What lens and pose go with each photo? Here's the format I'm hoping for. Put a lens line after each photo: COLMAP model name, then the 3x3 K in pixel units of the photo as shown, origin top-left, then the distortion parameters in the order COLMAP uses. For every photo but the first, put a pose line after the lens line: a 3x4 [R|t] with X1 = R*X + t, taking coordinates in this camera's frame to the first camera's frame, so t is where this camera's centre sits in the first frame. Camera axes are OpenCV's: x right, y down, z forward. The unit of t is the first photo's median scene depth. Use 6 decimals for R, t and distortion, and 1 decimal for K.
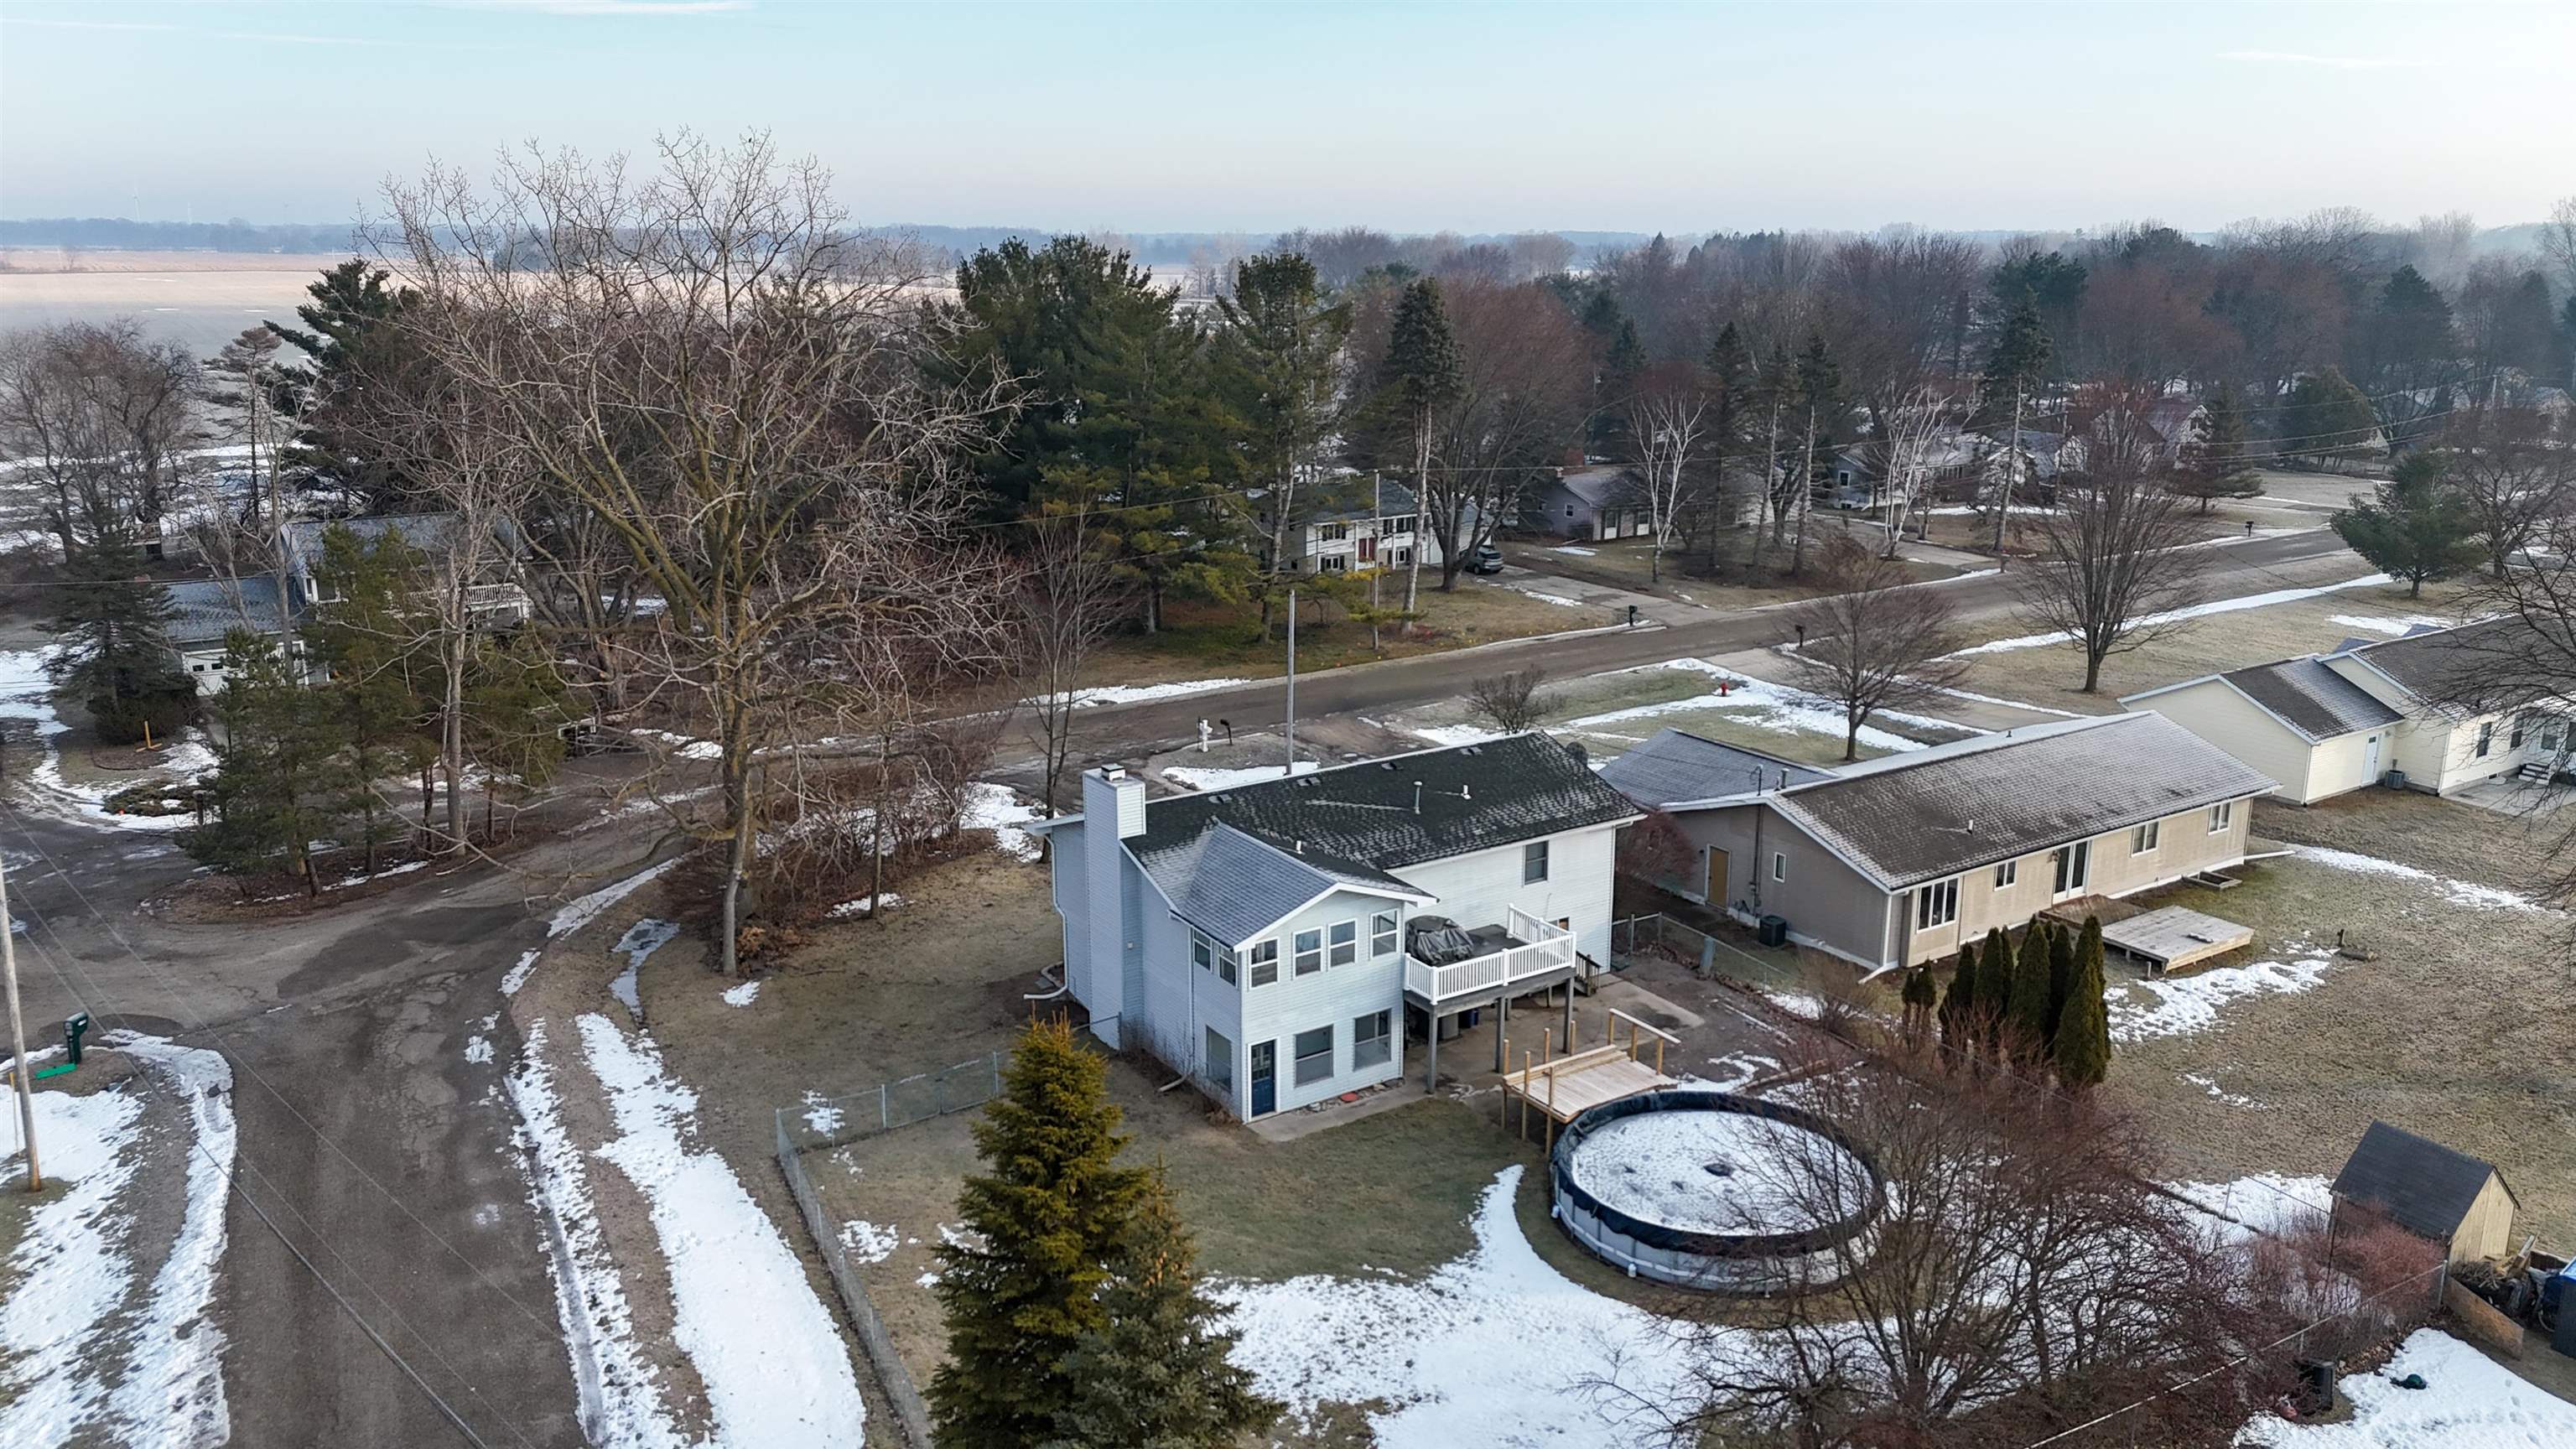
lens RADIAL K [[1874.0, 0, 1288.0], [0, 1874.0, 724.5], [0, 0, 1]] dist [0.087051, -0.083878]
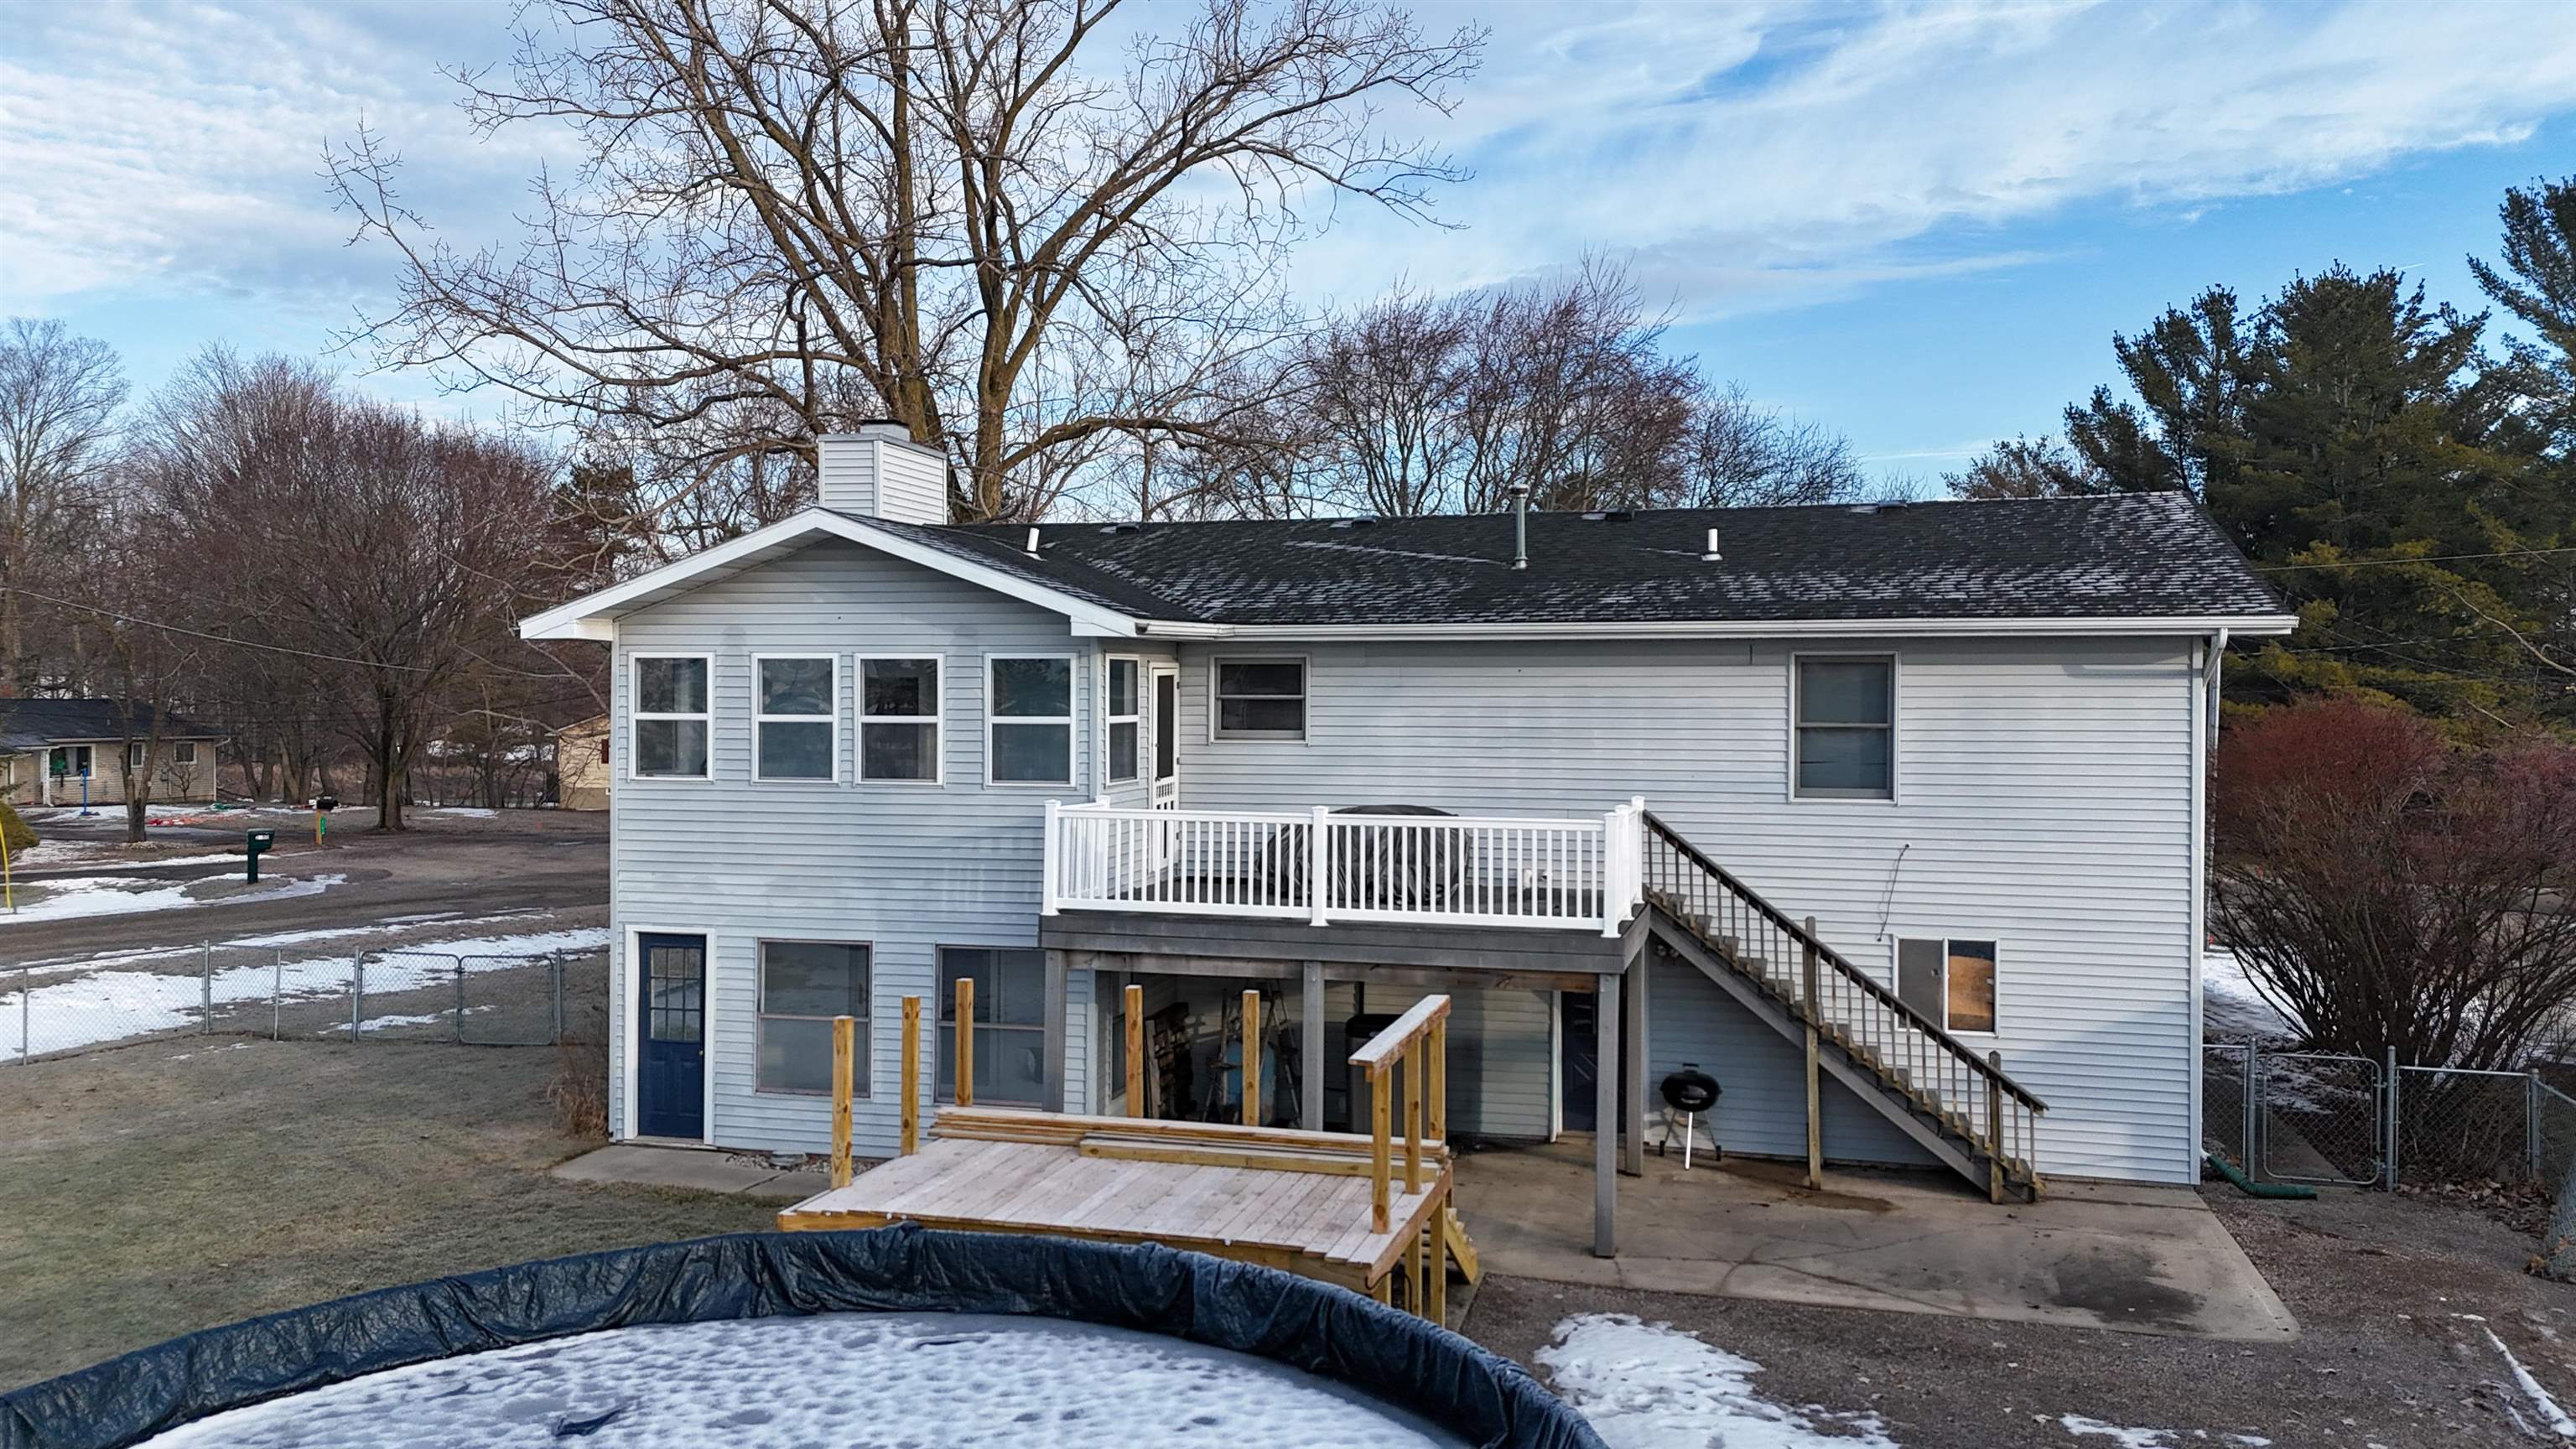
lens RADIAL K [[1874.0, 0, 1288.0], [0, 1874.0, 724.5], [0, 0, 1]] dist [0.087051, -0.083878]
pose [[0.659514, 0.007373, -0.751657, 0.356270], [-0.190748, 0.968863, -0.157861, 0.161354], [0.727088, 0.247488, 0.640385, 0.815205]]
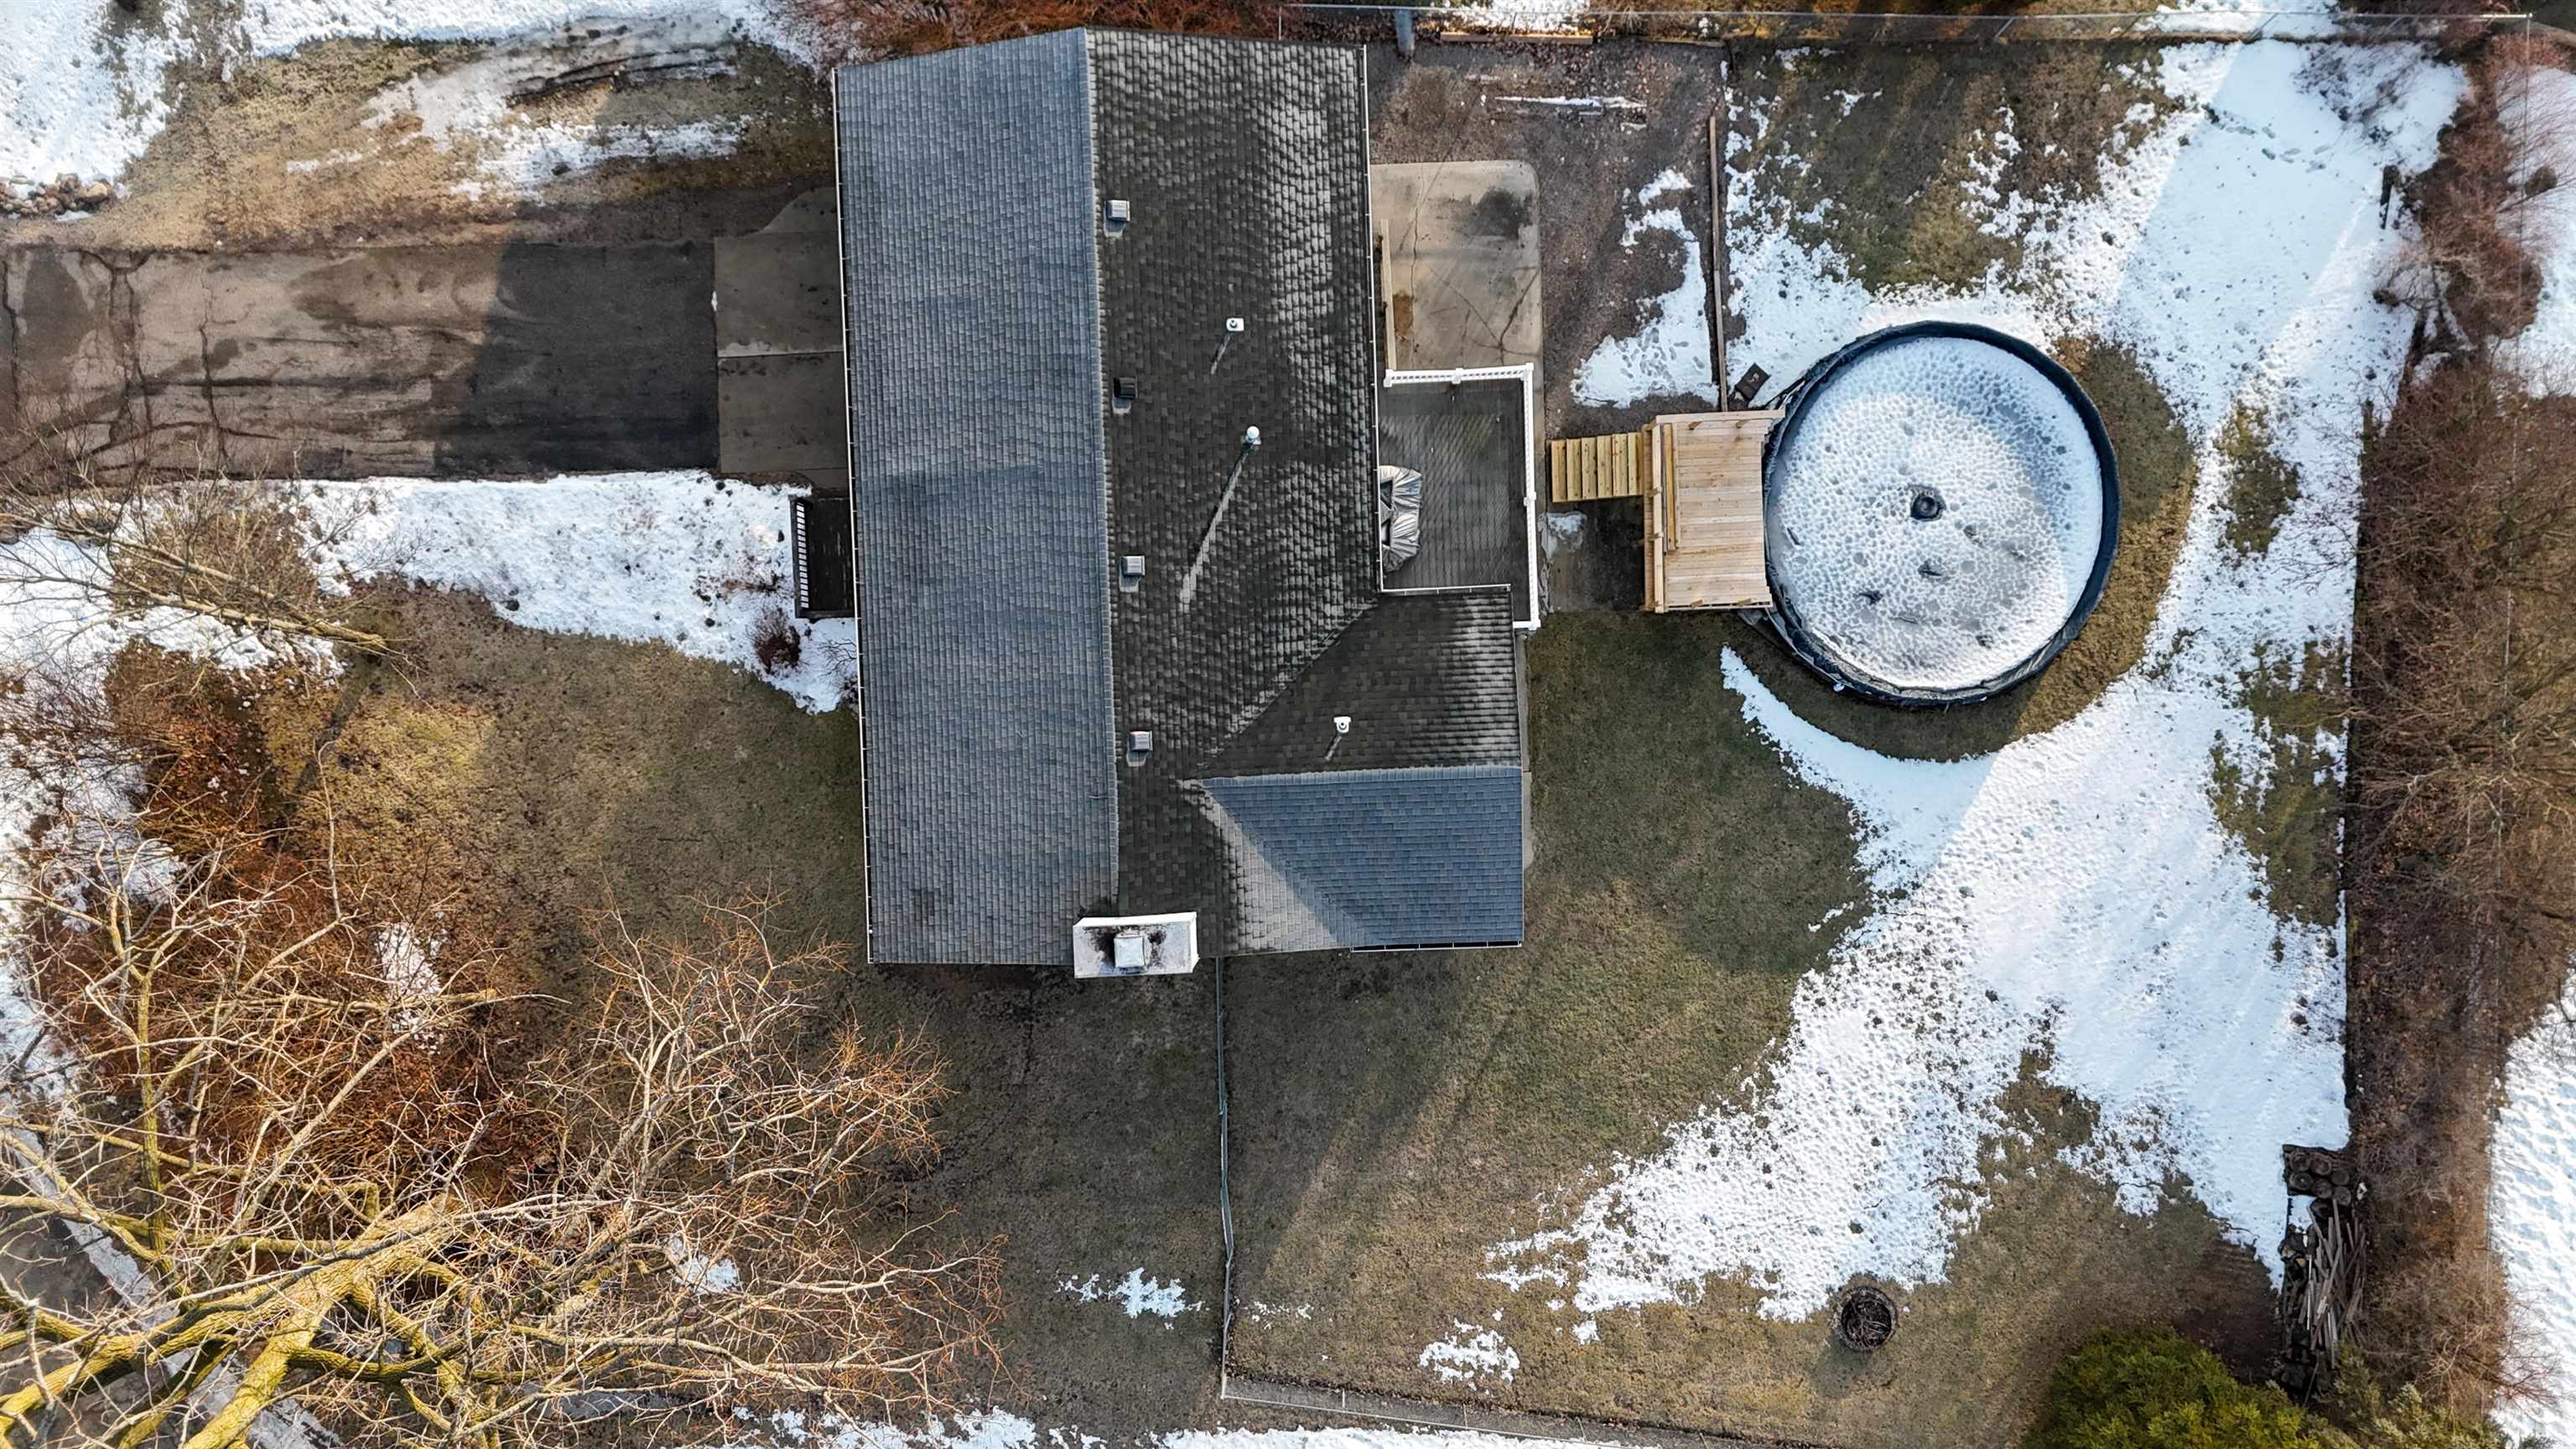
lens RADIAL K [[1874.0, 0, 1288.0], [0, 1874.0, 724.5], [0, 0, 1]] dist [0.087051, -0.083878]
pose [[0.524012, -0.851485, -0.019620, 0.008061], [0.235820, 0.122913, 0.963992, -0.586017], [-0.818414, -0.509770, 0.265205, 0.868615]]
